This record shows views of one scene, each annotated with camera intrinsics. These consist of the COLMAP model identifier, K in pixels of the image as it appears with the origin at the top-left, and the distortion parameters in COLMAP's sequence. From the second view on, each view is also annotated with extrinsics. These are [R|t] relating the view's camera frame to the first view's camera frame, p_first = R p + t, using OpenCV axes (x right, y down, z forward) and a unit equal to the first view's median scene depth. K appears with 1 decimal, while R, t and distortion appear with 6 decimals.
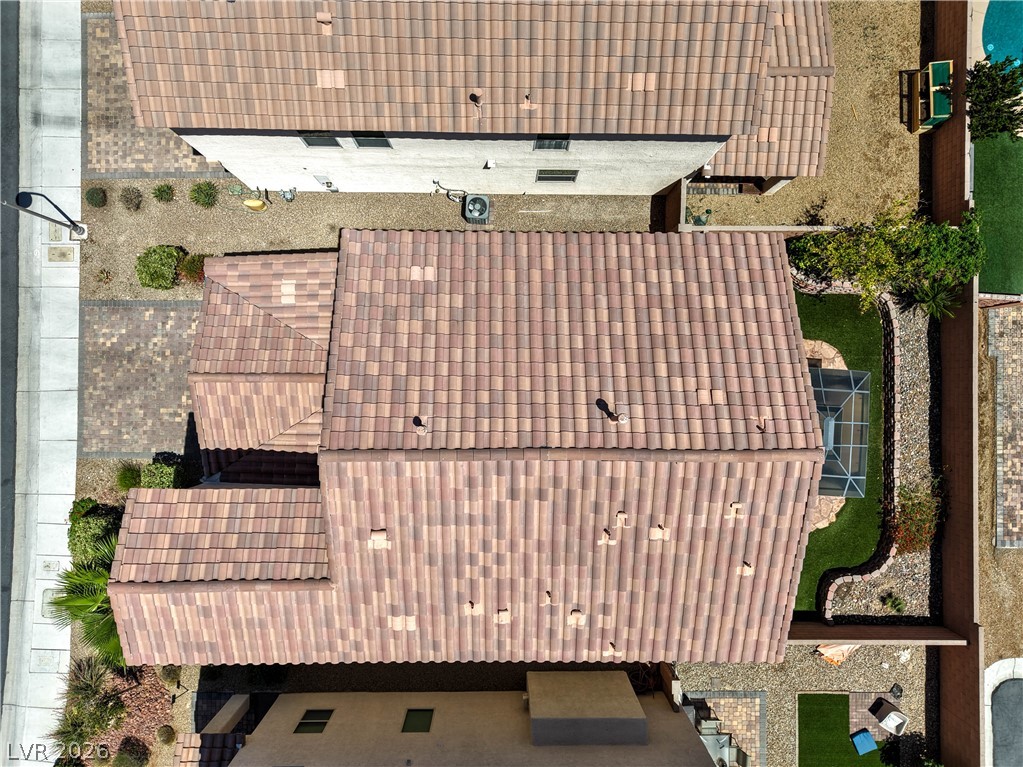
lens RADIAL K [[681.0, 0, 508.1], [0, 681.0, 383.1], [0, 0, 1]] dist [0.053769, -0.037470]
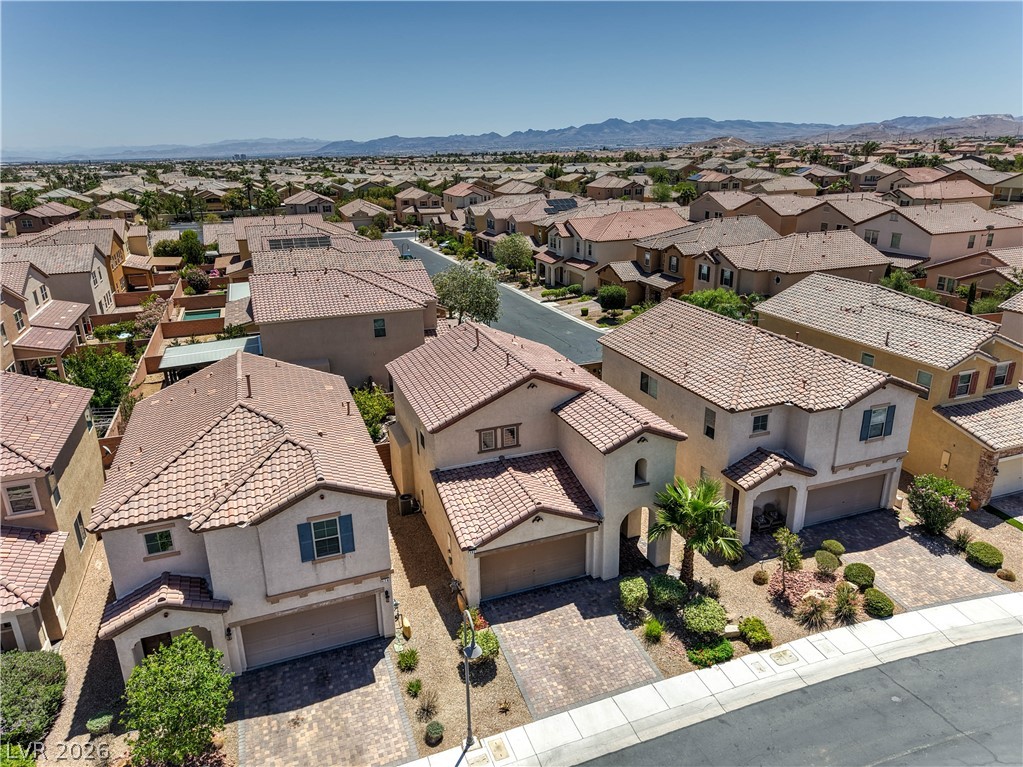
lens RADIAL K [[695.0, 0, 511.5], [0, 695.0, 383.5], [0, 0, 1]] dist [0.060911, -0.048898]
pose [[-0.351934, -0.315387, 0.881291, -1.388020], [0.935992, -0.126471, 0.328518, -0.438094], [0.007847, 0.940498, 0.339709, 0.158896]]
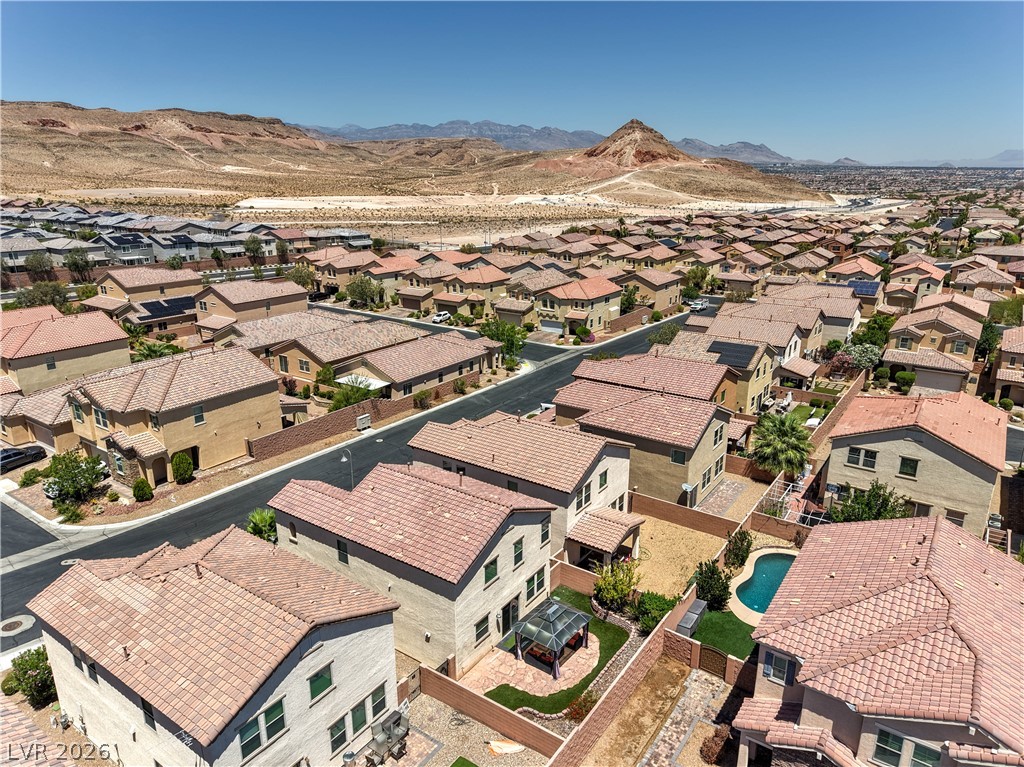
lens RADIAL K [[683.7, 0, 509.2], [0, 683.7, 387.2], [0, 0, 1]] dist [0.043827, -0.029704]
pose [[0.819365, 0.154057, -0.552185, 1.158777], [-0.572953, 0.252231, -0.779810, 1.297535], [0.019143, 0.955325, 0.294937, -0.157146]]
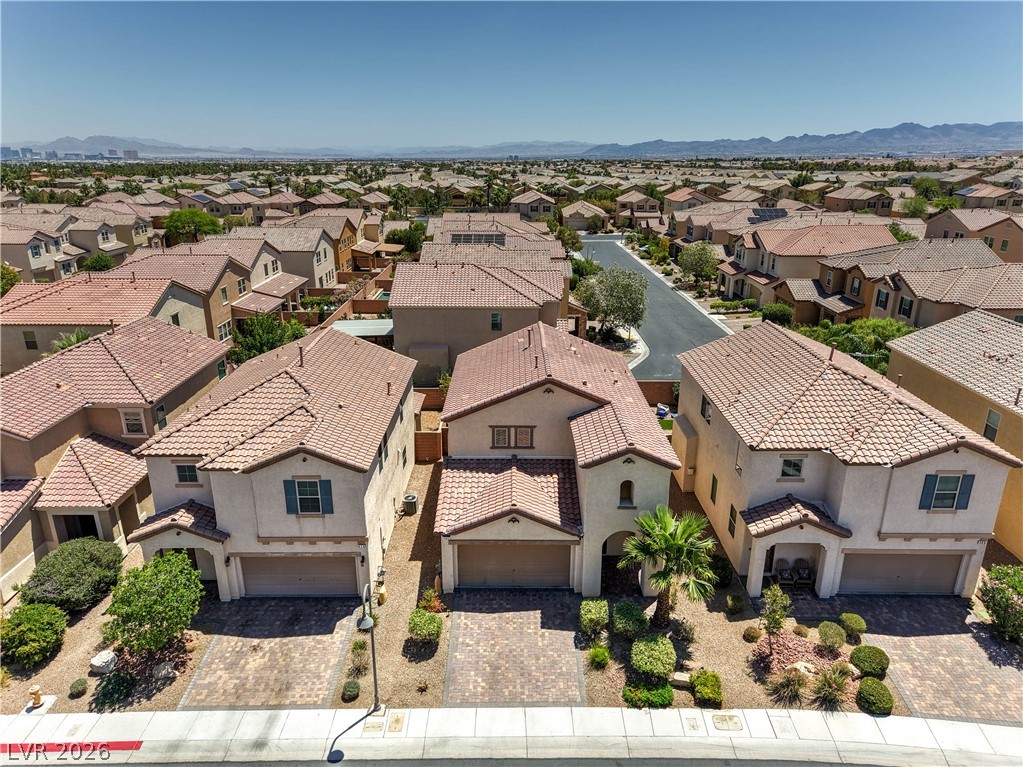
lens RADIAL K [[681.0, 0, 508.1], [0, 681.0, 383.1], [0, 0, 1]] dist [0.053769, -0.037470]
pose [[0.001496, -0.340746, 0.940154, -1.465908], [0.999976, 0.006862, 0.000896, -0.020220], [-0.006757, 0.940130, 0.340748, 0.153363]]
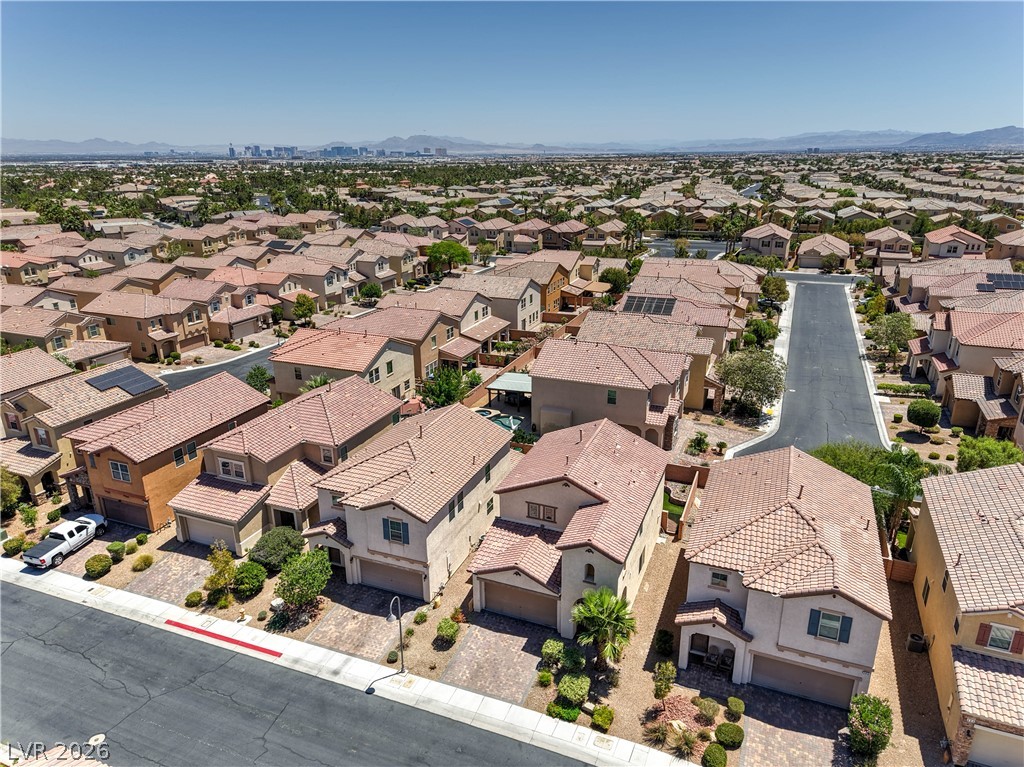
lens RADIAL K [[687.4, 0, 508.9], [0, 687.4, 387.8], [0, 0, 1]] dist [0.056431, -0.042244]
pose [[0.377827, -0.327779, 0.865915, -1.830962], [0.925840, 0.125432, -0.356493, 0.578752], [0.008238, 0.936391, 0.350862, -0.308087]]
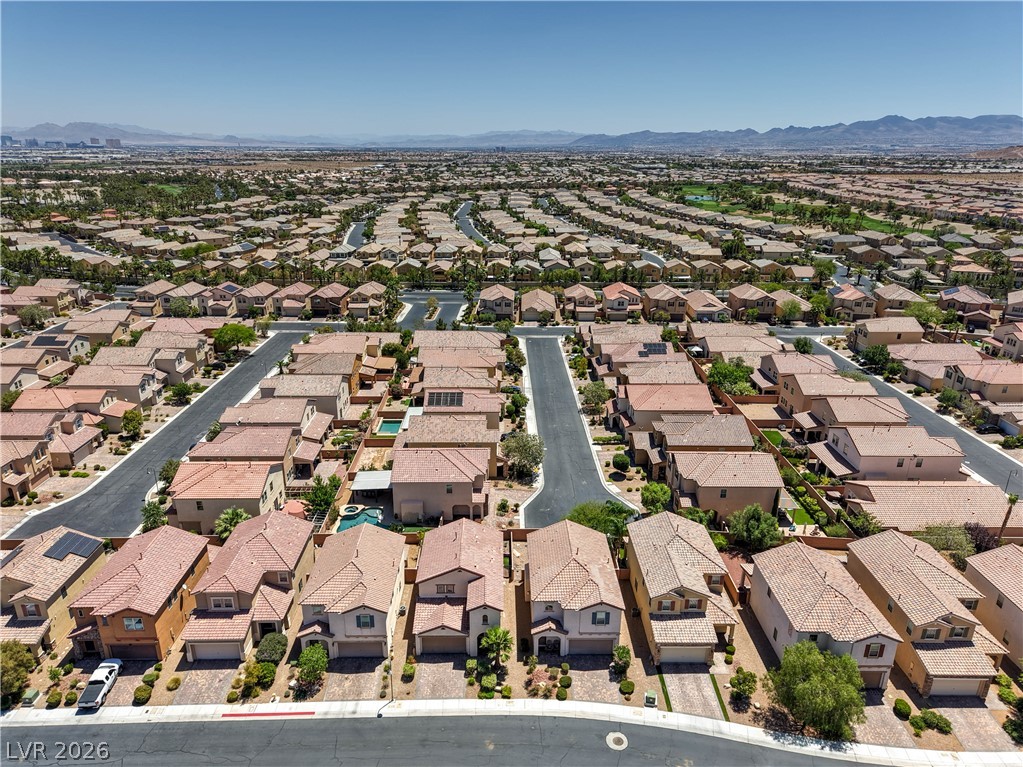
lens RADIAL K [[681.0, 0, 508.1], [0, 681.0, 383.1], [0, 0, 1]] dist [0.053769, -0.037470]
pose [[-0.015805, -0.354838, 0.934794, -3.062888], [0.999782, 0.007124, 0.019608, 0.235204], [-0.013617, 0.934901, 0.354648, -1.479568]]
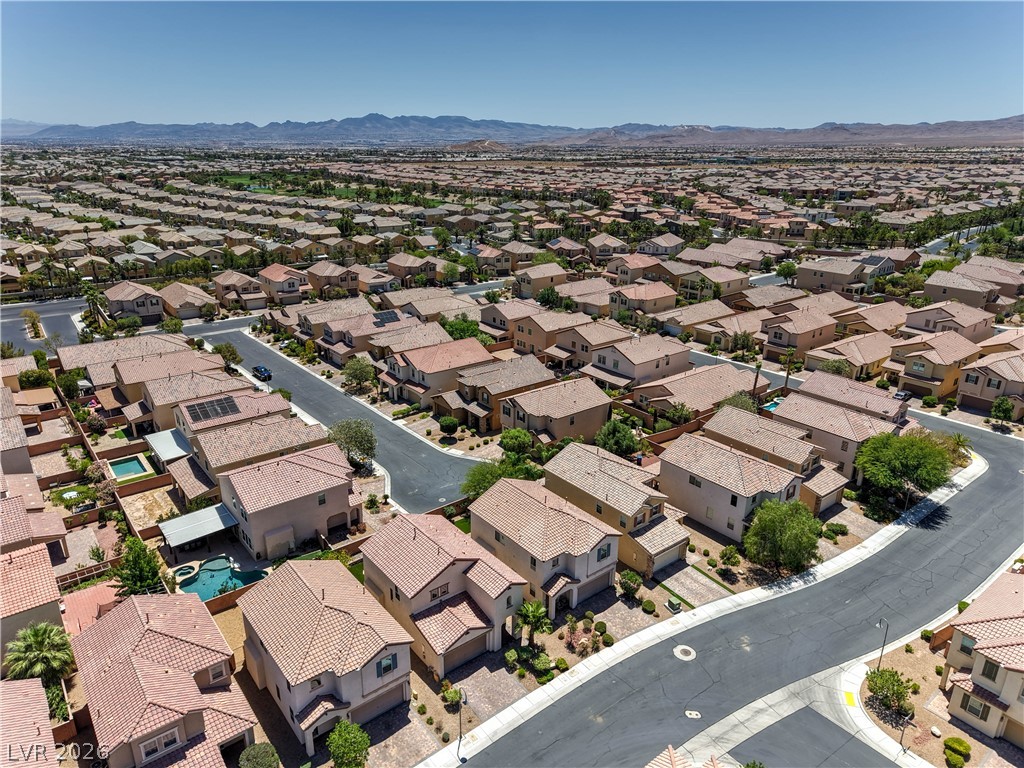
lens RADIAL K [[681.7, 0, 508.6], [0, 681.7, 383.6], [0, 0, 1]] dist [0.053769, -0.037470]
pose [[-0.624995, -0.287056, 0.725934, -2.194104], [0.780258, -0.201081, 0.592253, -1.321626], [-0.024038, 0.936571, 0.349652, -1.097207]]
